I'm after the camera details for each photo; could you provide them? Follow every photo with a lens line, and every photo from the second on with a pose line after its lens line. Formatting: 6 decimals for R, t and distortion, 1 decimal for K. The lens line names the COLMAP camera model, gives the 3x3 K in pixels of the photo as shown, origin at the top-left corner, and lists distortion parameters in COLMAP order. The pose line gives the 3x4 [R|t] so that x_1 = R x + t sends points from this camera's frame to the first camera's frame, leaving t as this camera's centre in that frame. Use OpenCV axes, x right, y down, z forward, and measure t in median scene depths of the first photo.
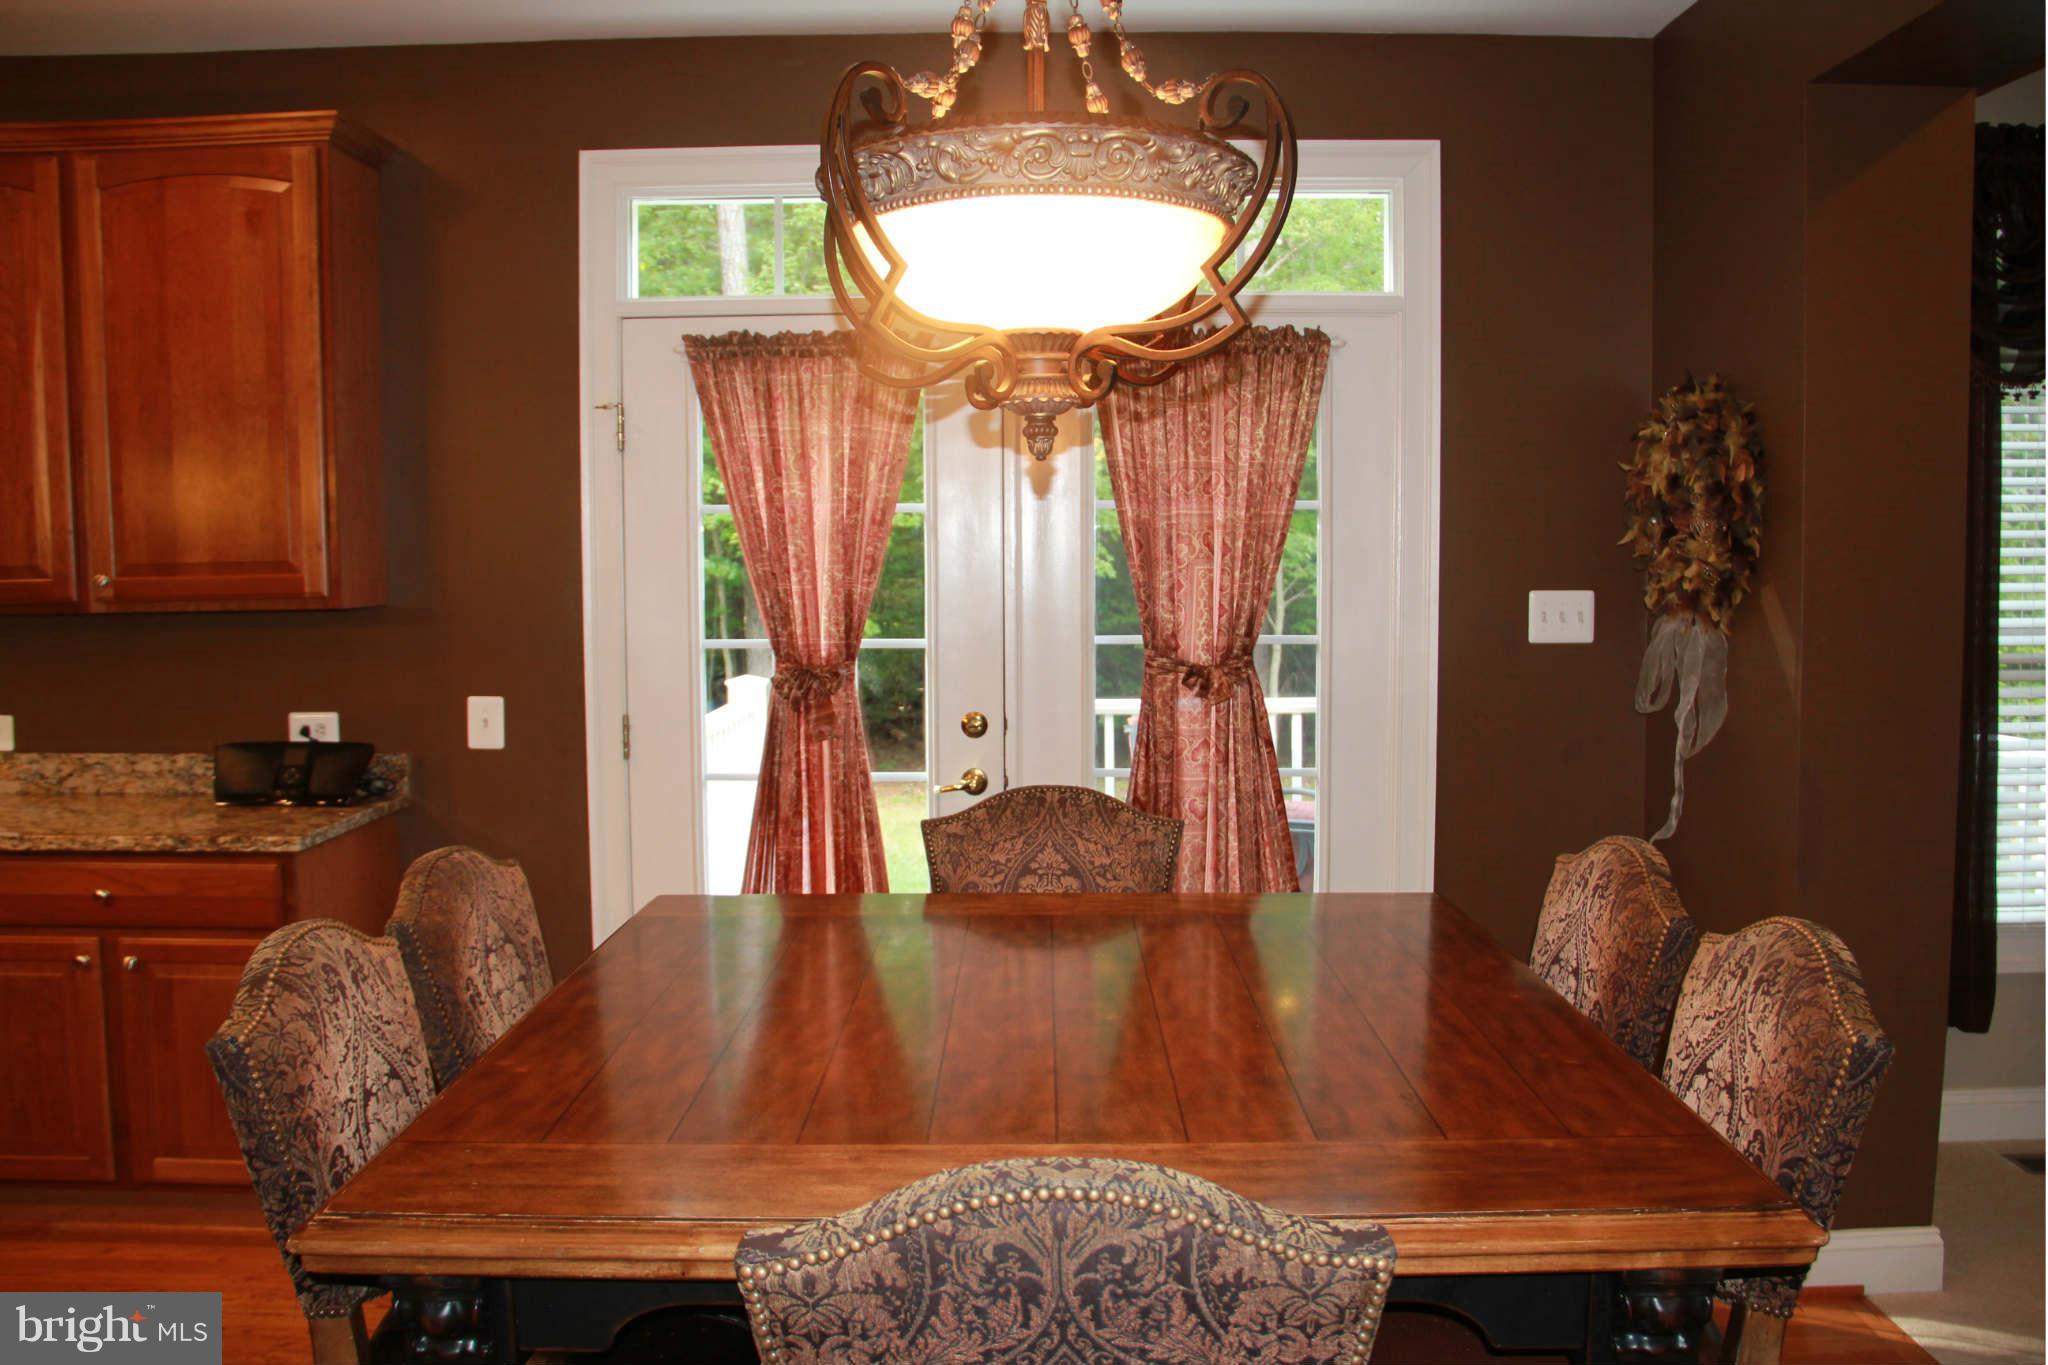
lens RADIAL K [[1708.3, 0, 1023.5], [0, 1708.3, 678.6], [0, 0, 1]] dist [-0.165765, 0.109374]
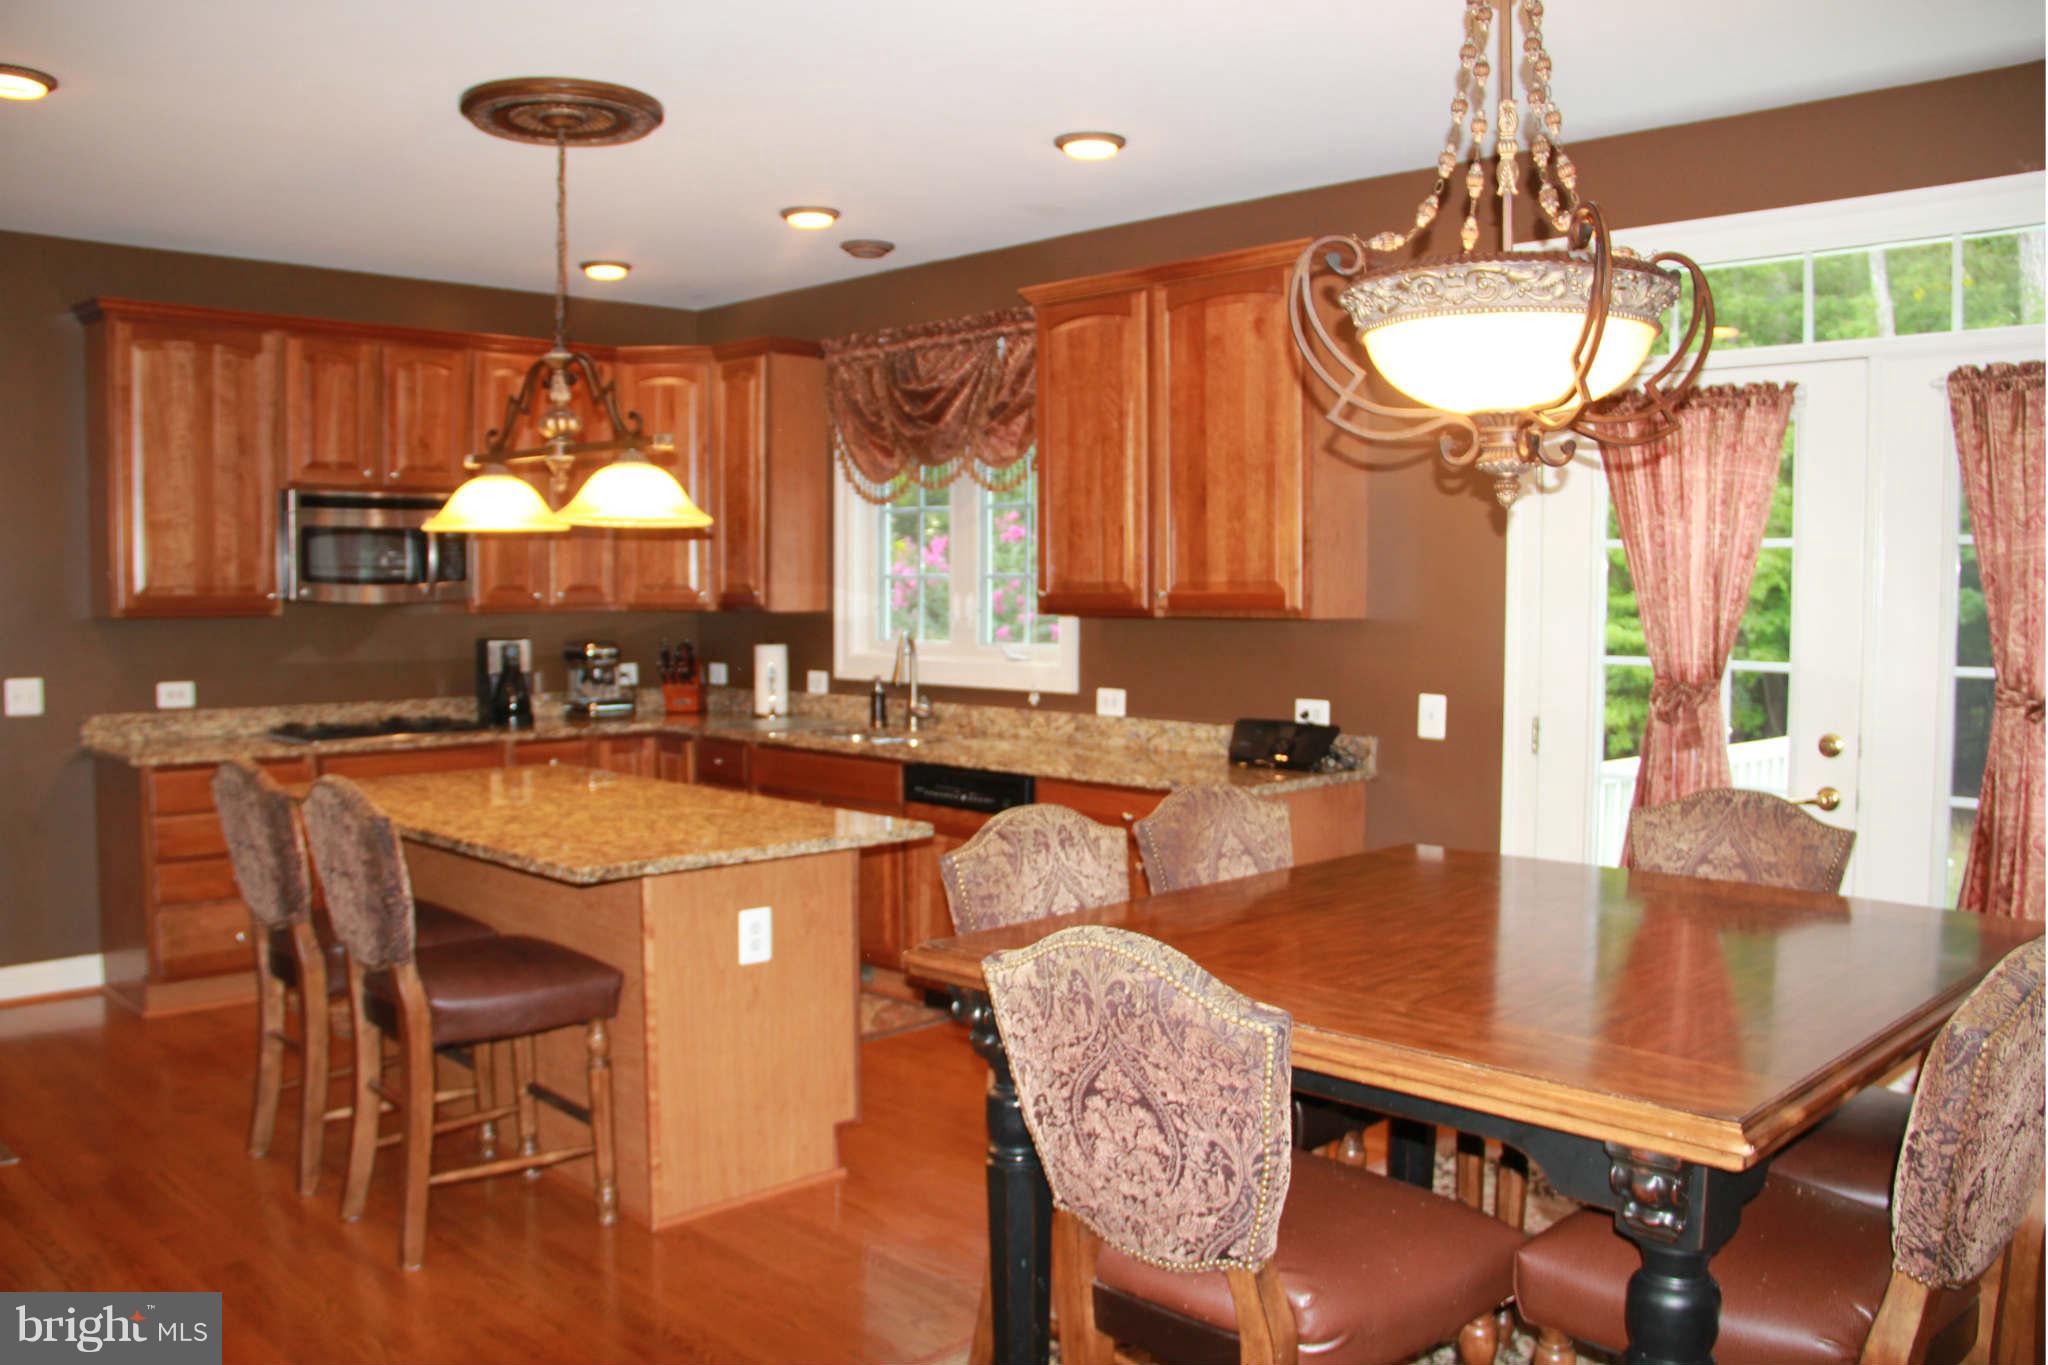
lens RADIAL K [[1708.3, 0, 1031.6], [0, 1708.3, 675.3], [0, 0, 1]] dist [-0.165765, 0.109374]
pose [[0.709192, 0.044922, -0.703583, 0.376350], [-0.058397, 0.998282, 0.004876, 0.008006], [0.702593, 0.037629, 0.710597, -0.094641]]
